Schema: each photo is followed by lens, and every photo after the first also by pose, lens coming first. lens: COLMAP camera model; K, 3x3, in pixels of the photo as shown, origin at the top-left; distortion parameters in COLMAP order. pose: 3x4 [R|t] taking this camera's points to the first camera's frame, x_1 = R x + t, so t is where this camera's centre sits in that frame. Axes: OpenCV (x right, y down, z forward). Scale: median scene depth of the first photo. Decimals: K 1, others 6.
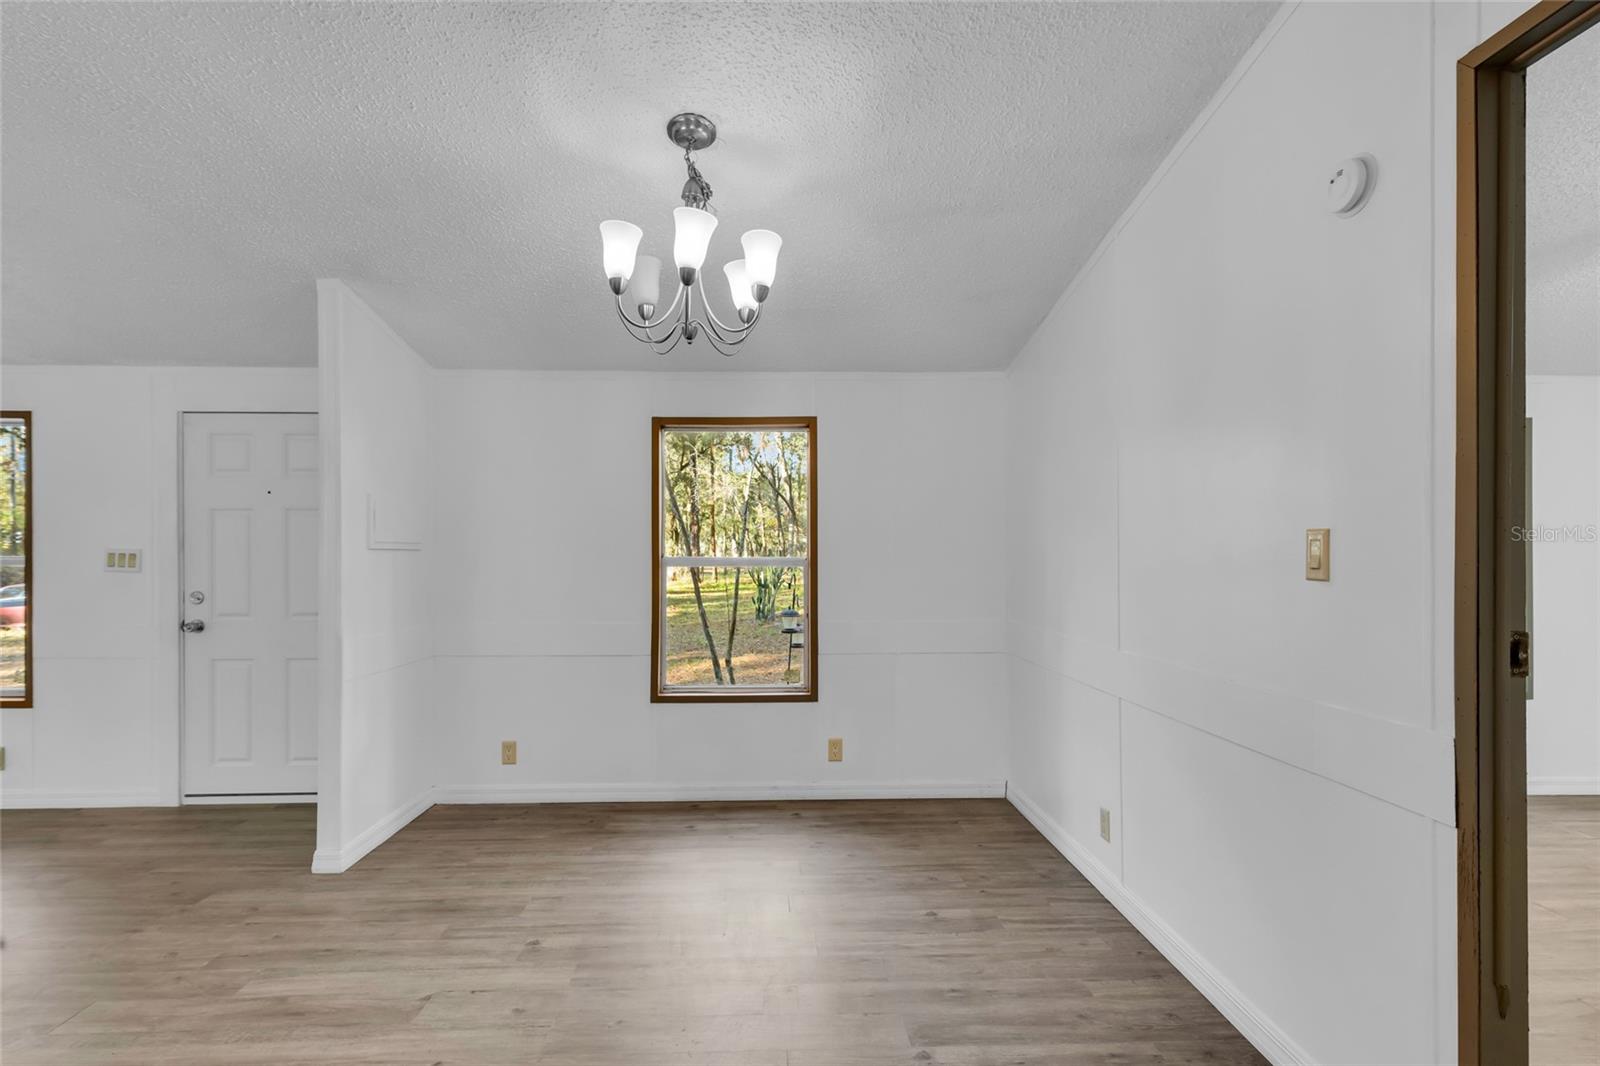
lens RADIAL K [[764.7, 0, 789.4], [0, 764.7, 559.1], [0, 0, 1]] dist [0.000845, 0.000426]
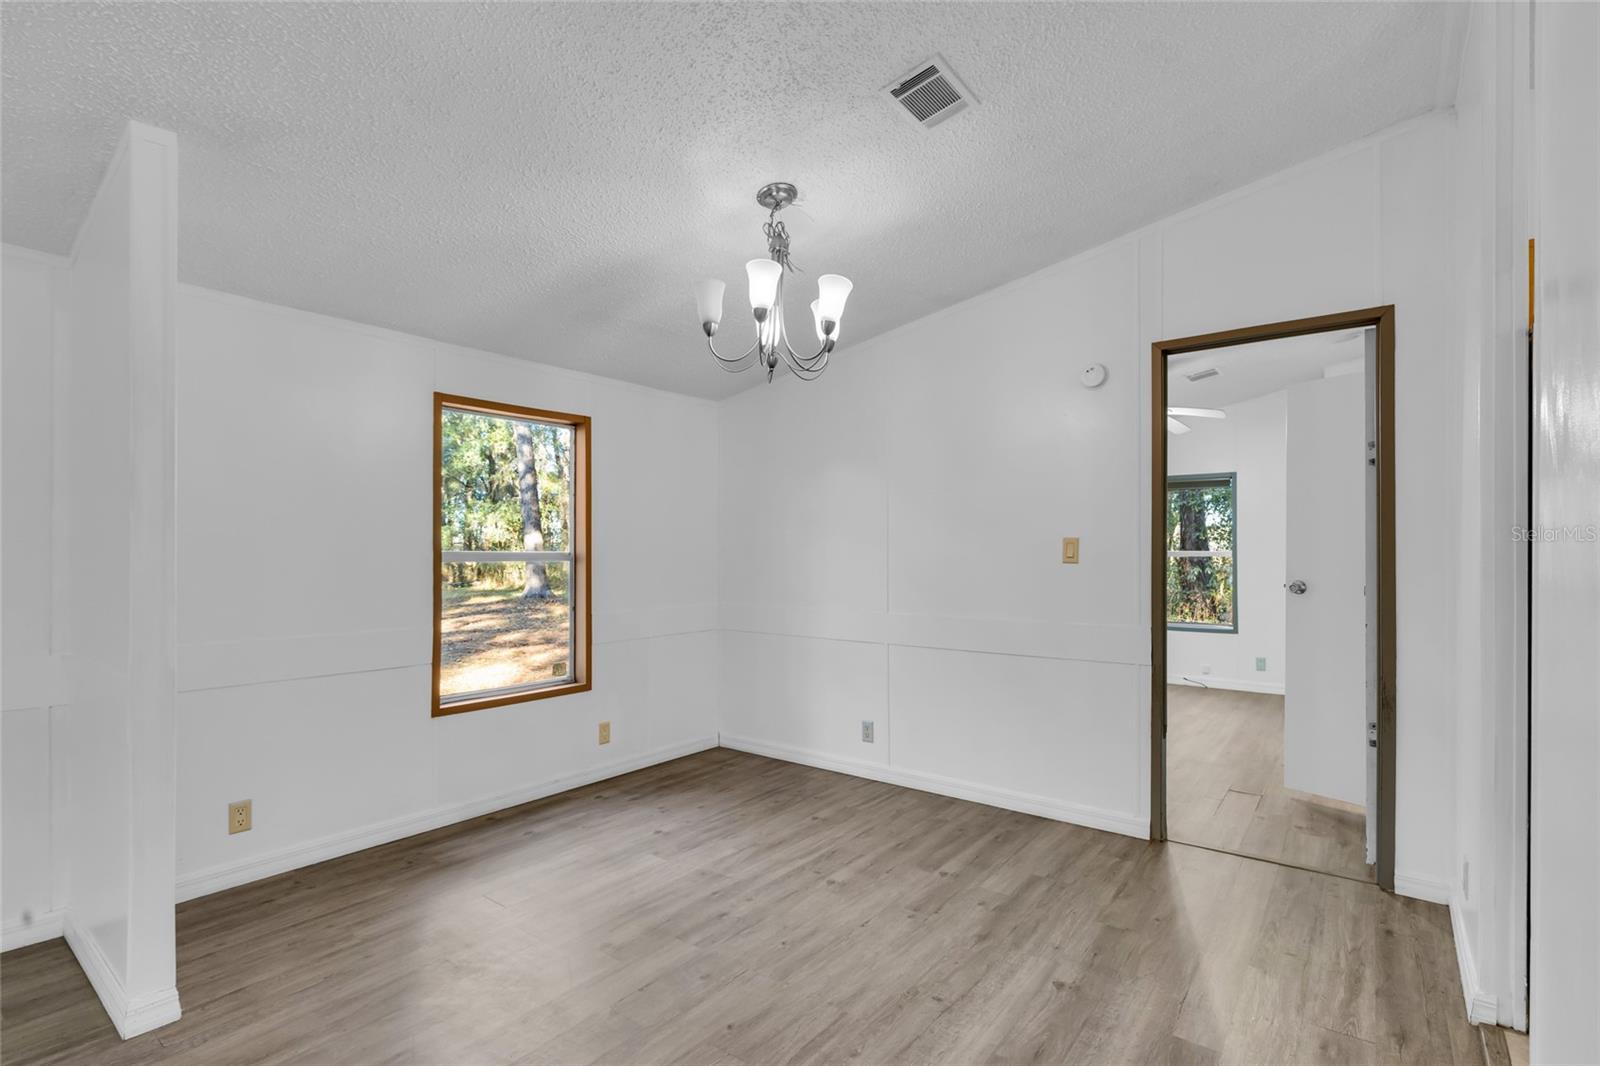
lens RADIAL K [[764.7, 0, 789.4], [0, 764.7, 559.1], [0, 0, 1]] dist [0.000845, 0.000426]
pose [[0.637903, -0.007767, 0.770078, -0.742545], [0.001747, 0.999961, 0.008638, -0.000944], [-0.770115, -0.004164, 0.637891, 0.156067]]
